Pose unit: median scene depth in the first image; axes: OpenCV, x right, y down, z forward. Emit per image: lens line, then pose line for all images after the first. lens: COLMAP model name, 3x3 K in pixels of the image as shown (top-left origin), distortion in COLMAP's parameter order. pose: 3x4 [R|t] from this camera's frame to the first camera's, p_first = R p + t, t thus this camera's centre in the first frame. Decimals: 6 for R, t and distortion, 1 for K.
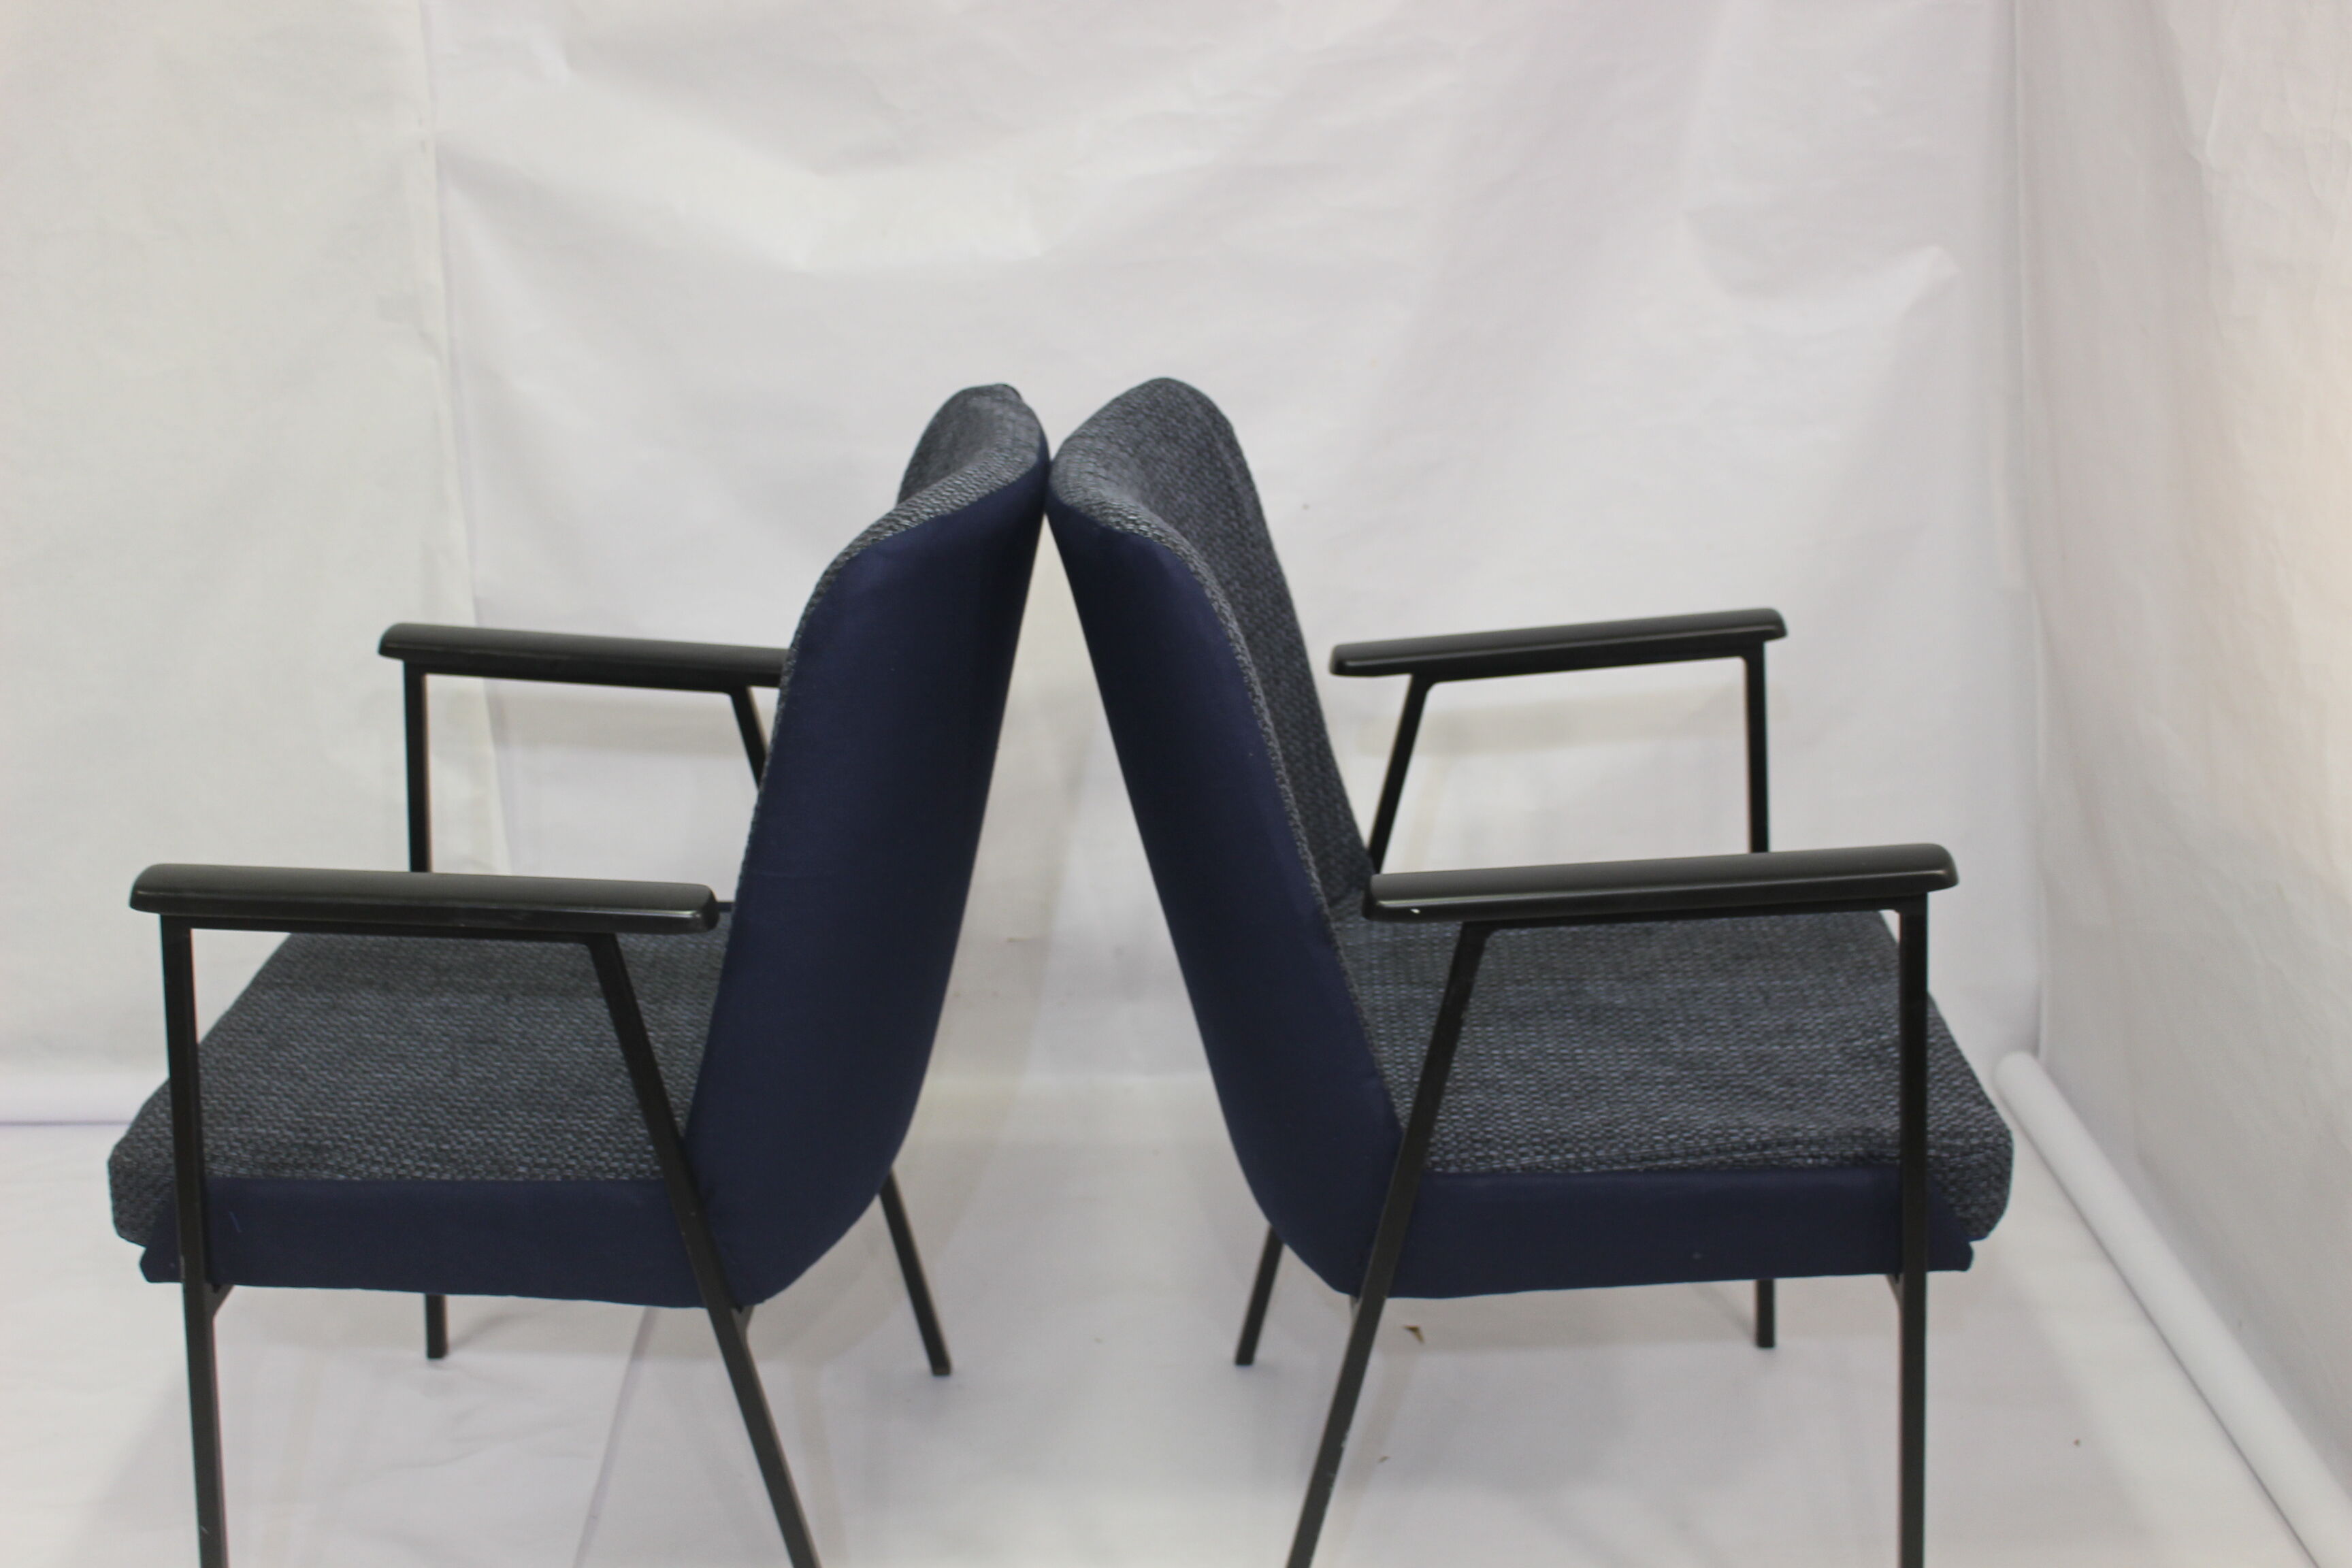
lens RADIAL K [[2781.6, 0, 1161.8], [0, 2781.6, 863.4], [0, 0, 1]] dist [-0.133944, -0.012529]
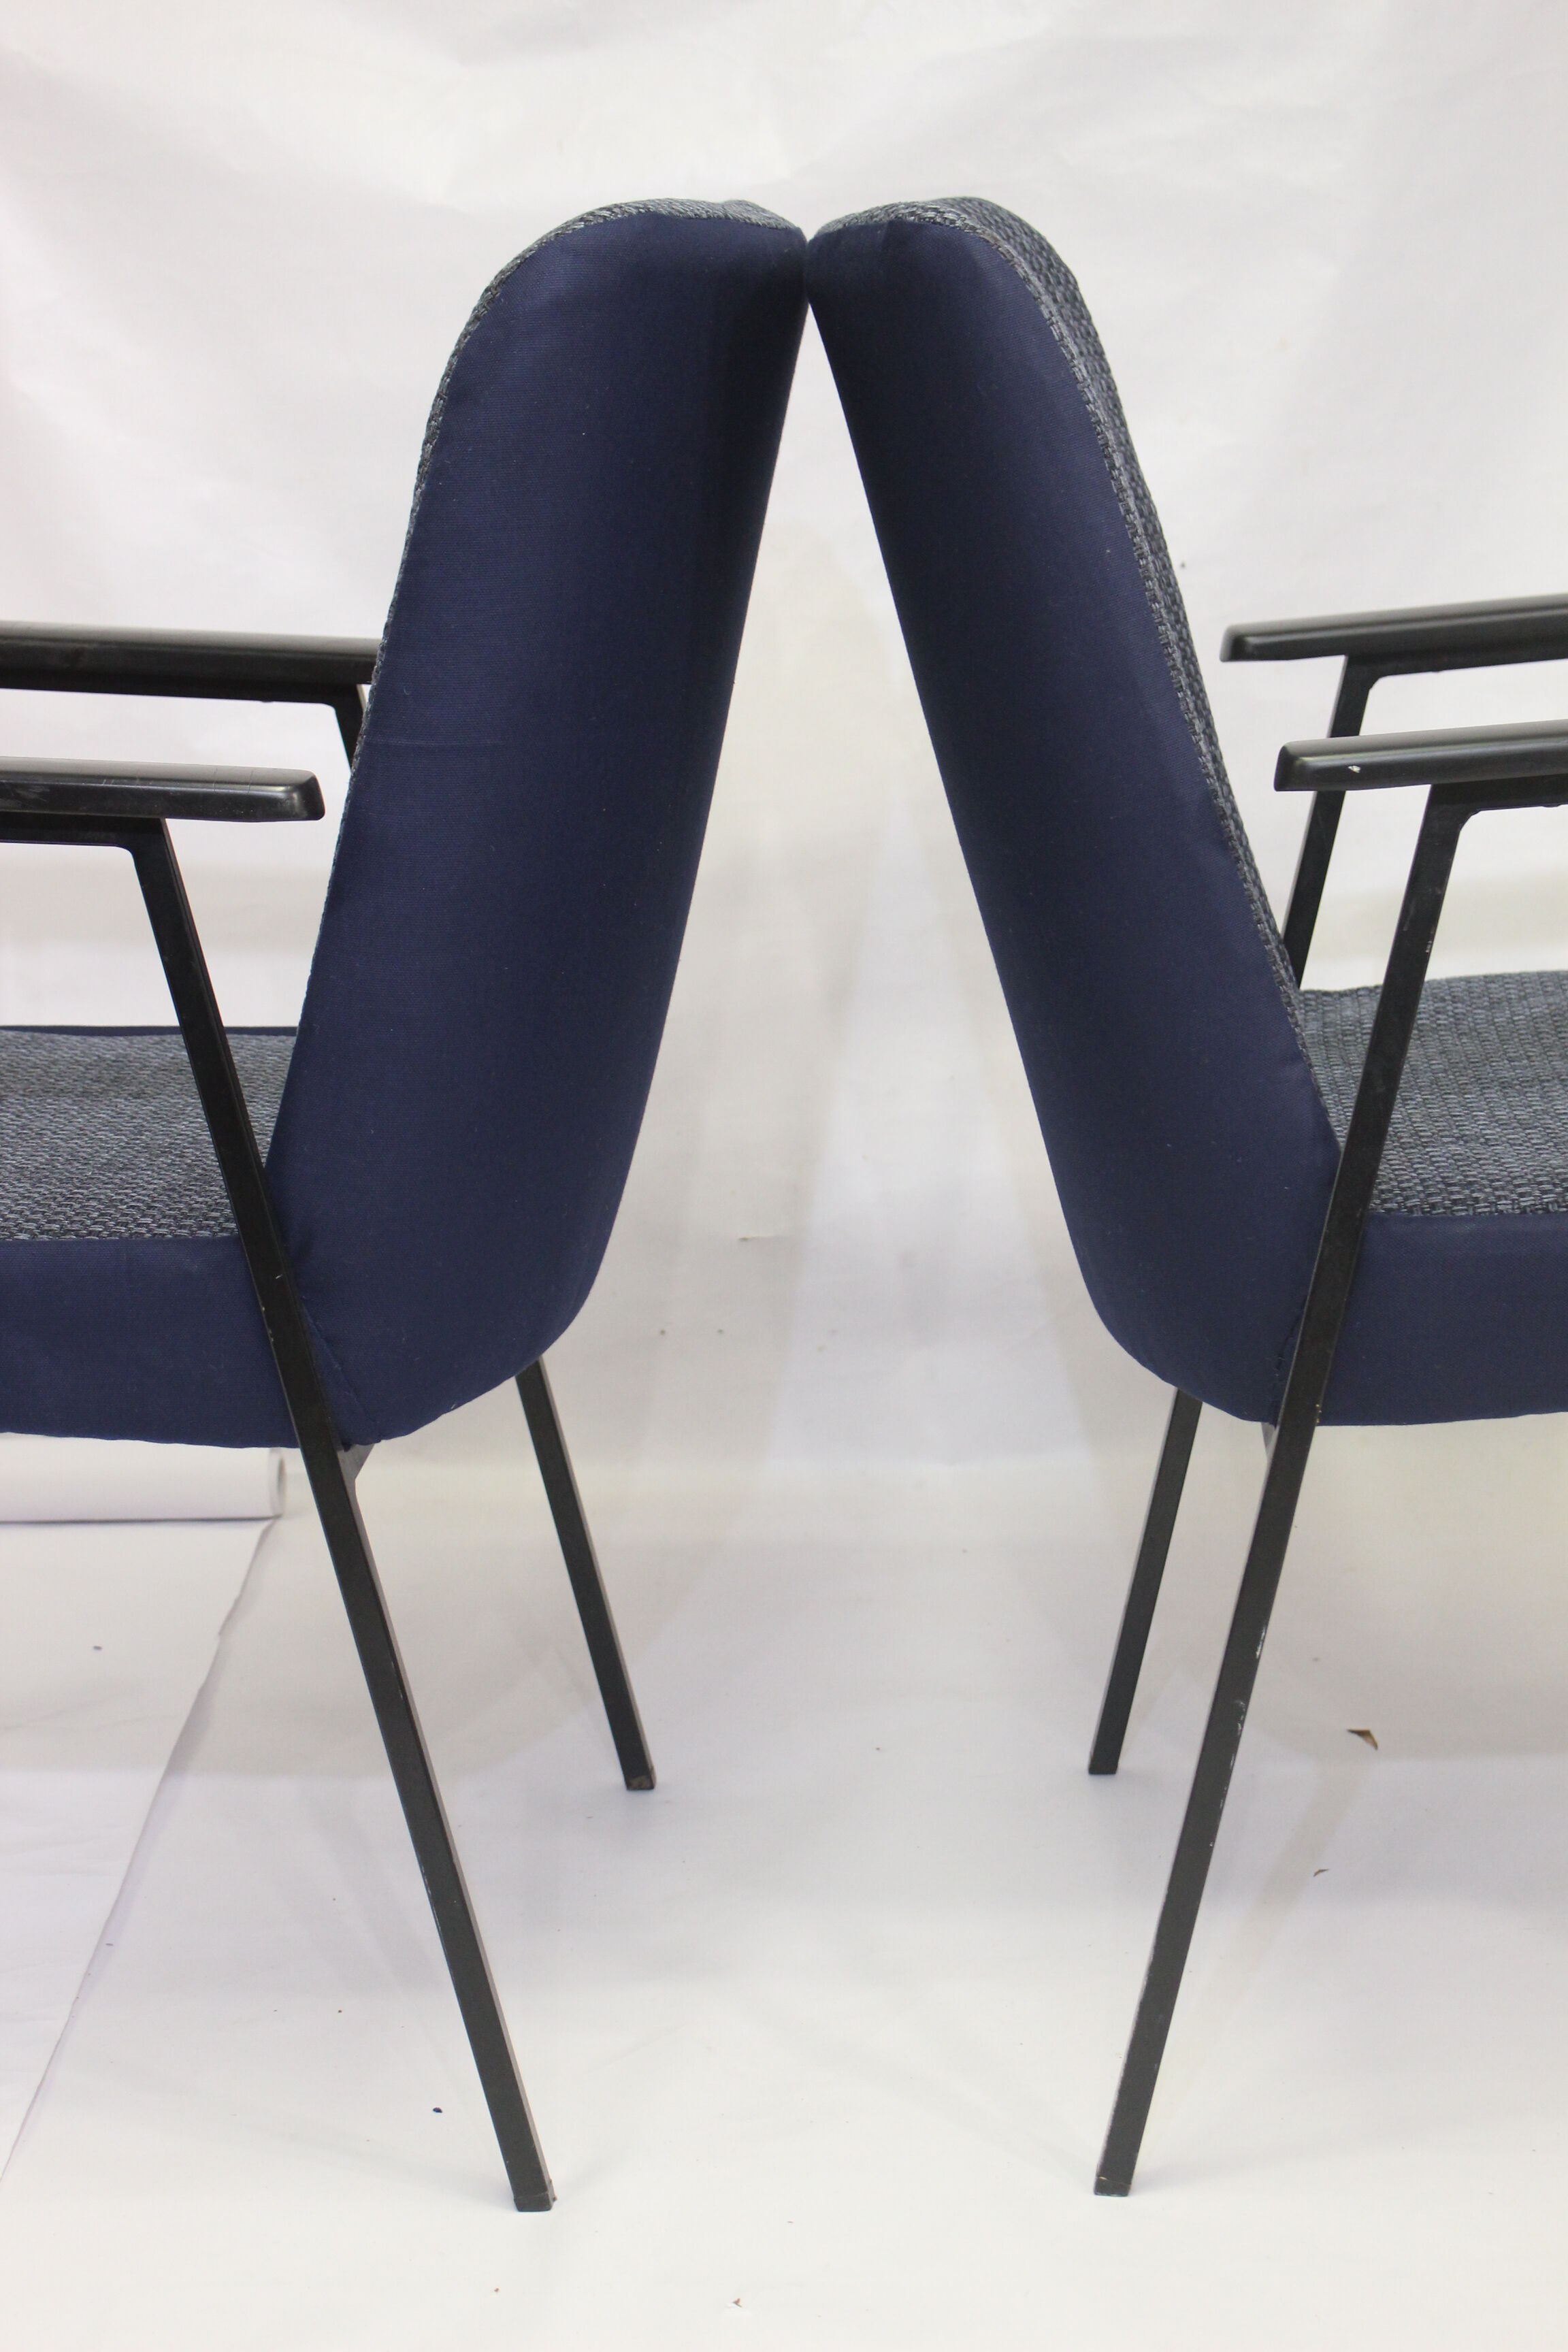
lens RADIAL K [[4263.2, 0, 784.0], [0, 4263.2, 1176.0], [0, 0, 1]] dist [-0.036705, -0.005143]
pose [[0.999136, -0.003982, -0.041376, -0.004156], [-0.000464, 0.994272, -0.106882, 0.194938], [0.041565, 0.106809, 0.993410, -0.020495]]
